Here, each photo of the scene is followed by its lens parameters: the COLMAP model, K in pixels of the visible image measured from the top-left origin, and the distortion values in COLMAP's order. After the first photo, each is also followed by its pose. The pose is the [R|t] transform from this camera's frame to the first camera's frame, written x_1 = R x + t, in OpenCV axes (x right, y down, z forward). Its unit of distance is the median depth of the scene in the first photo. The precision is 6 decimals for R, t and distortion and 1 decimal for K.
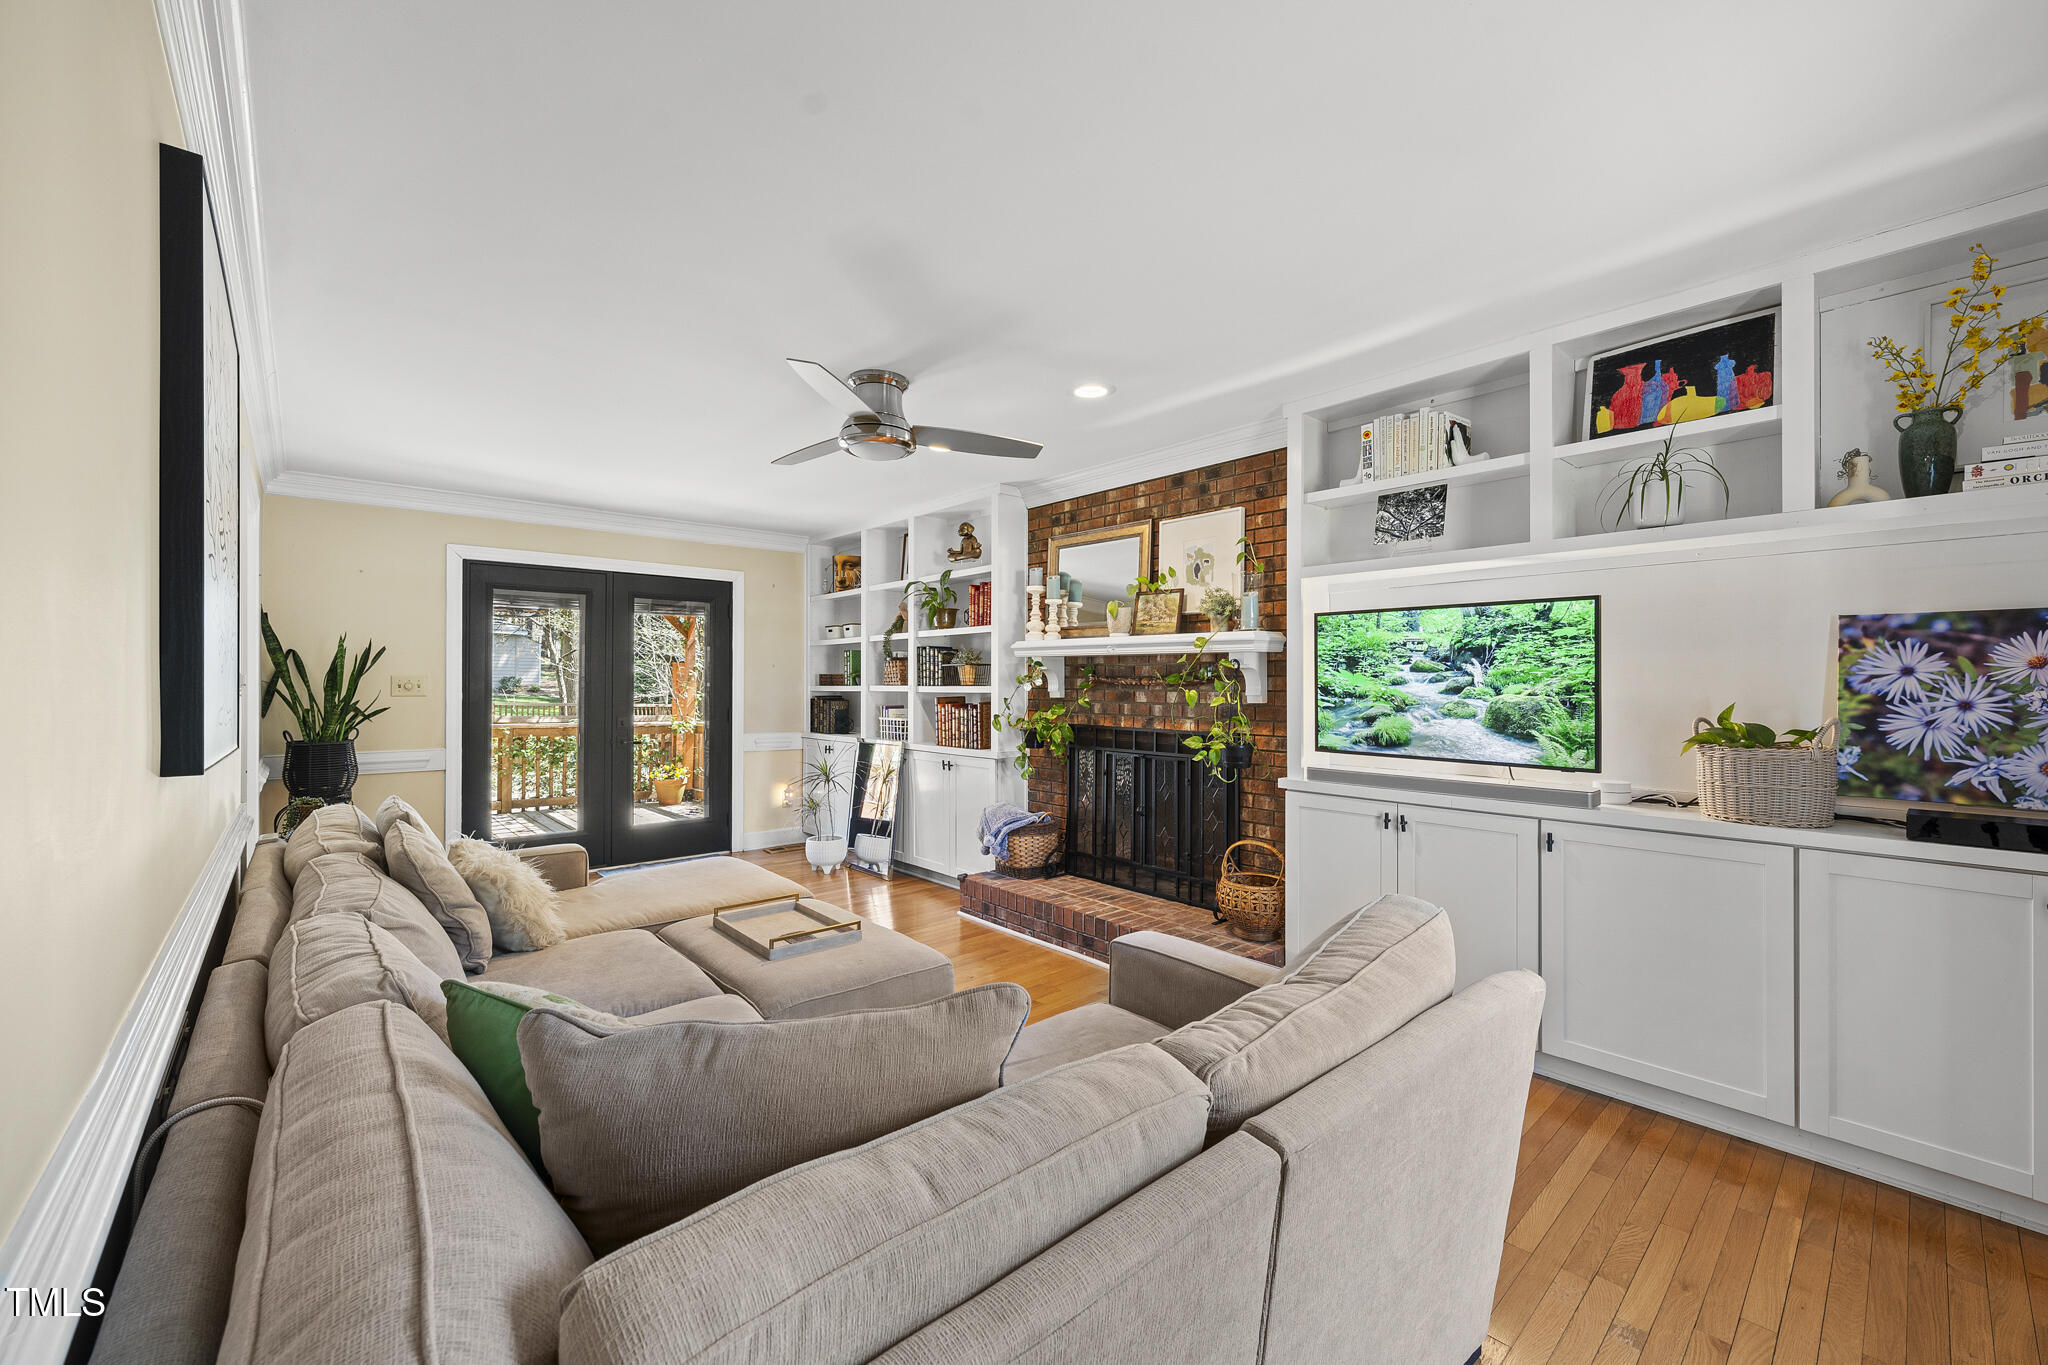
lens RADIAL K [[829.6, 0, 1024.0], [0, 829.6, 682.5], [0, 0, 1]] dist [0.010709, 0.000327]
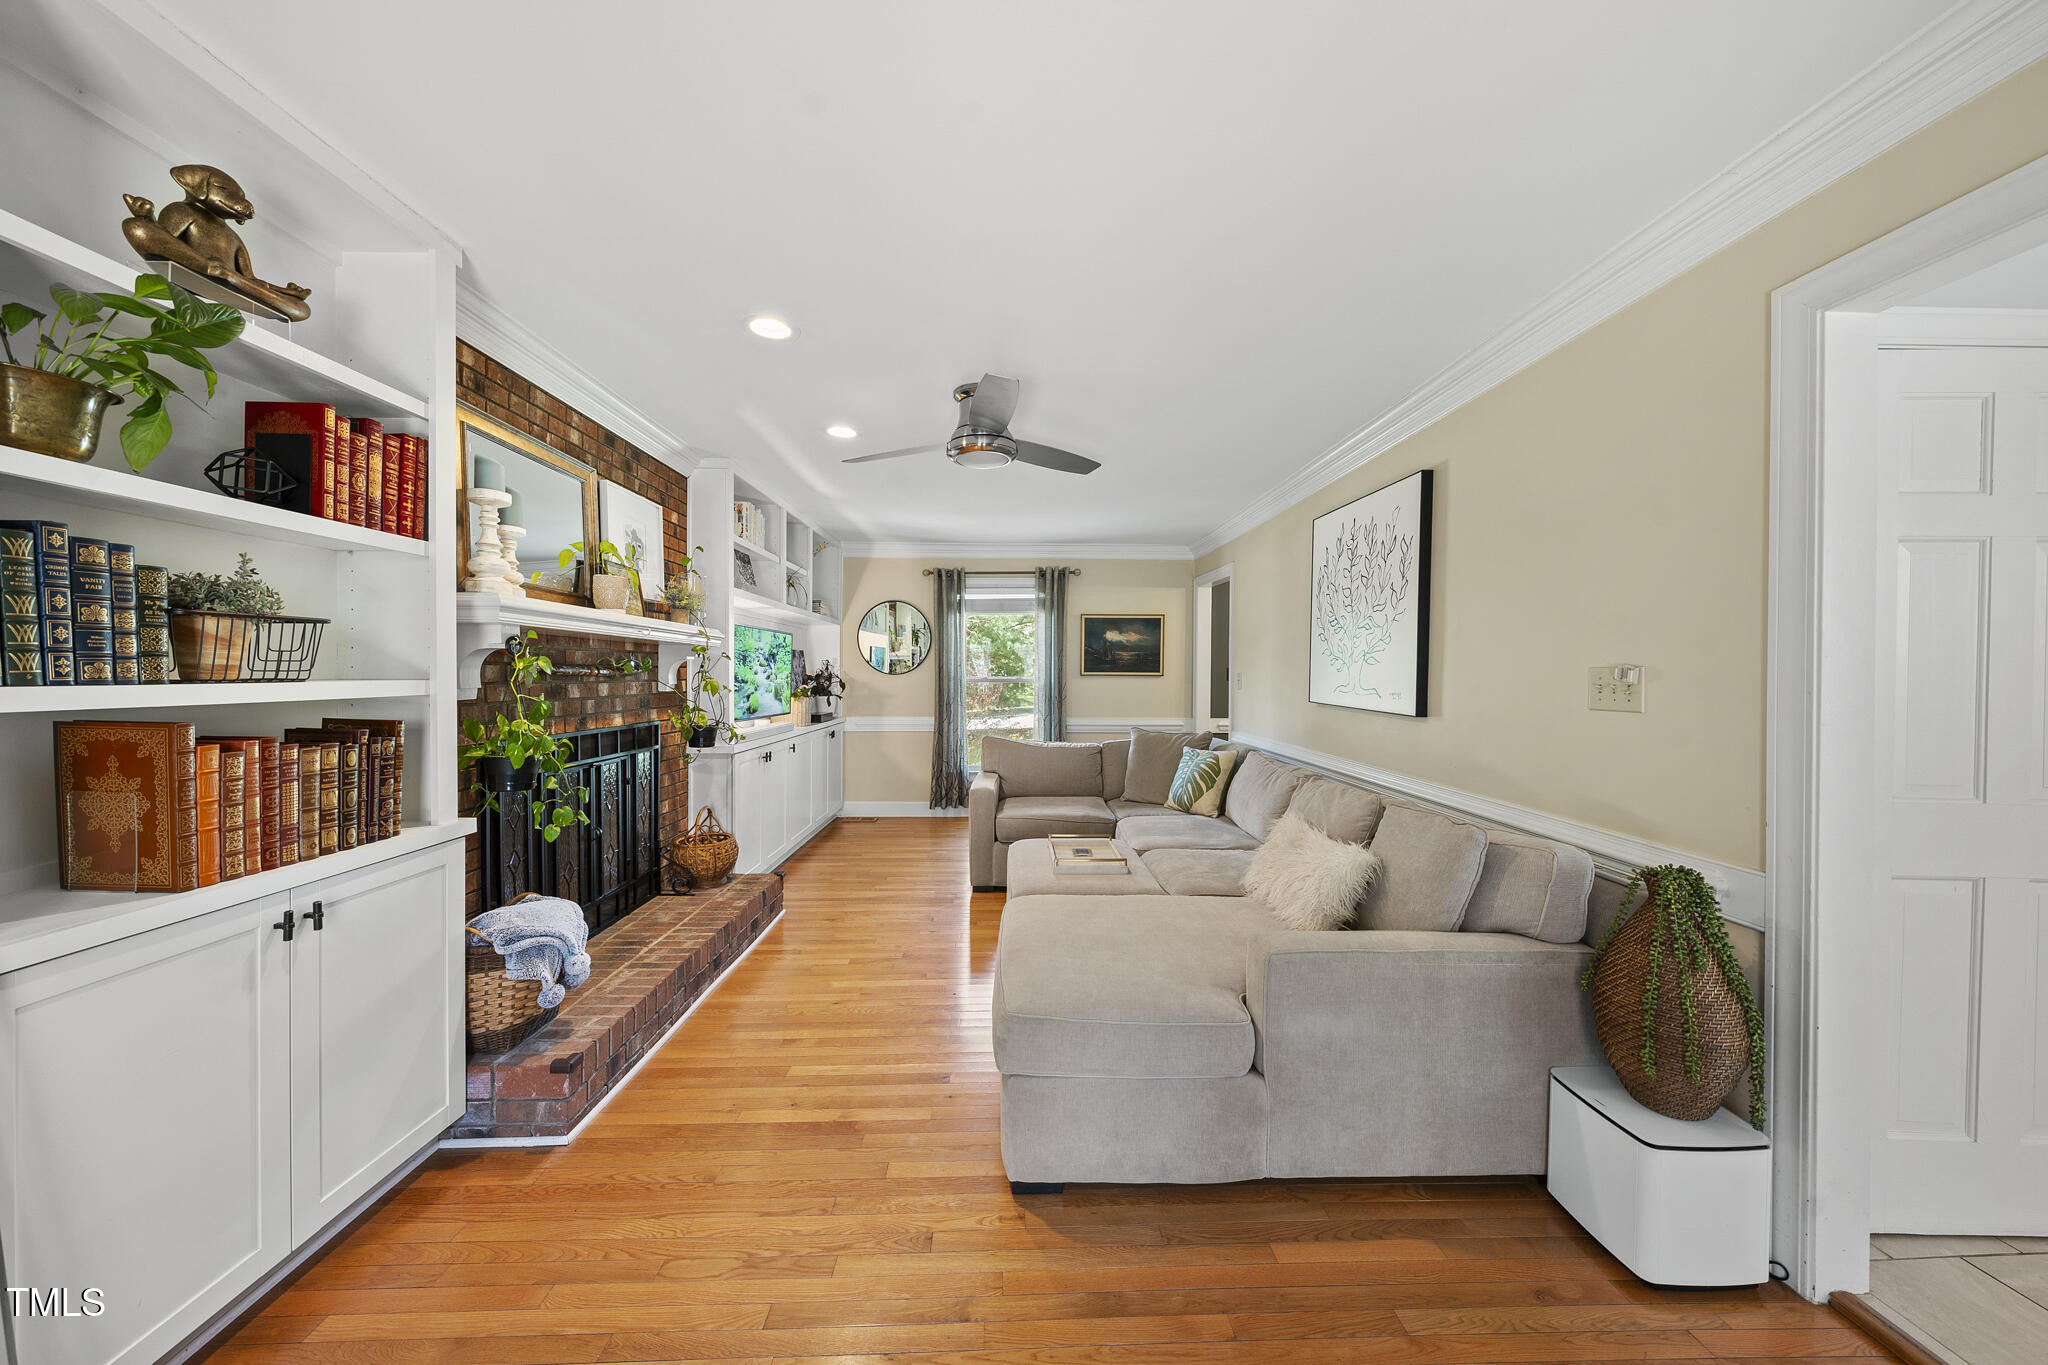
lens RADIAL K [[700.1, 0, 1024.0], [0, 700.1, 682.5], [0, 0, 1]] dist [0.009949, -0.000311]
pose [[-0.766728, -0.006134, 0.641942, -0.615106], [0.005197, 0.999862, 0.015761, 0.002084], [-0.641950, 0.015421, -0.766591, 1.276150]]
